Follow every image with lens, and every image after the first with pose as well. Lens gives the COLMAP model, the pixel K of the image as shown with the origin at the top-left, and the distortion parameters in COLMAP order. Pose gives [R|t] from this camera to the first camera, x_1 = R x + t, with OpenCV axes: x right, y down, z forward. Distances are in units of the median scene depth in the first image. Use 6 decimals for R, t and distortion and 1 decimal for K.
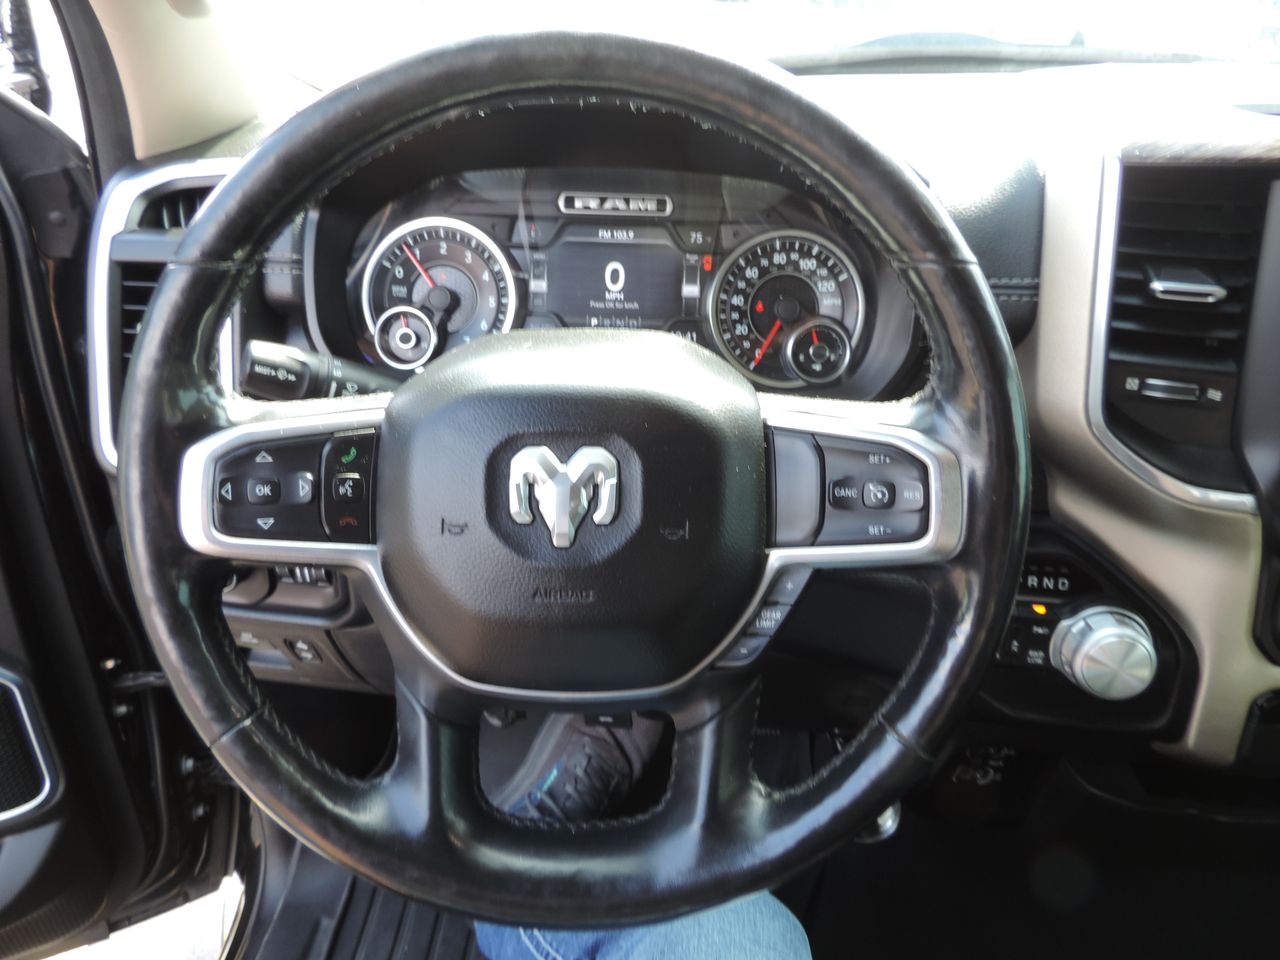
lens RADIAL K [[899.7, 0, 640.0], [0, 899.7, 480.0], [0, 0, 1]] dist [-0.017570, -0.005559]
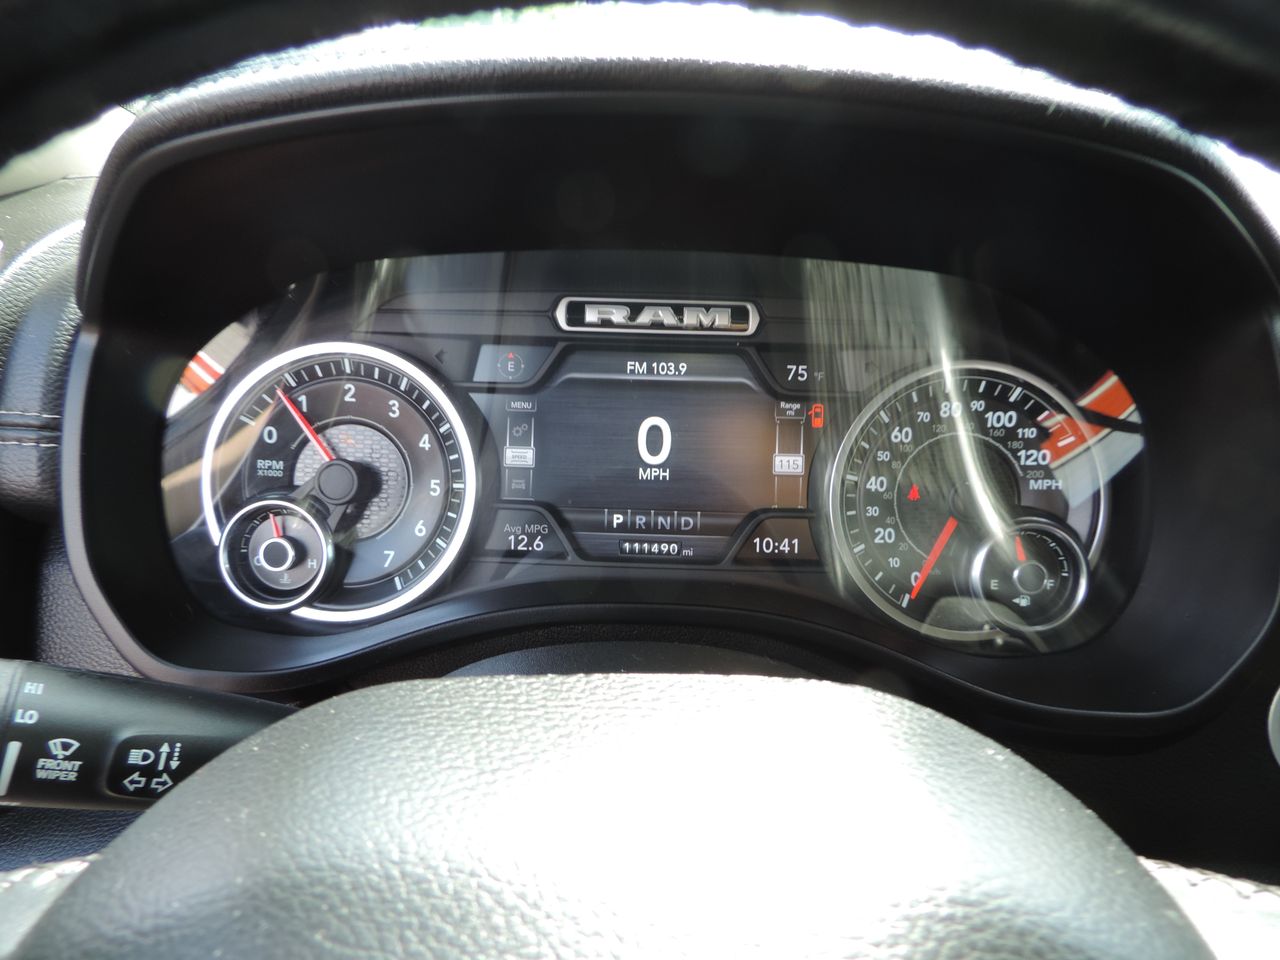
lens RADIAL K [[894.9, 0, 640.0], [0, 894.9, 480.0], [0, 0, 1]] dist [0.023681, -0.002227]
pose [[0.999909, -0.005742, 0.012202, -0.044916], [0.006993, 0.994447, -0.105008, -0.144412], [-0.011532, 0.105084, 0.994396, 0.447764]]
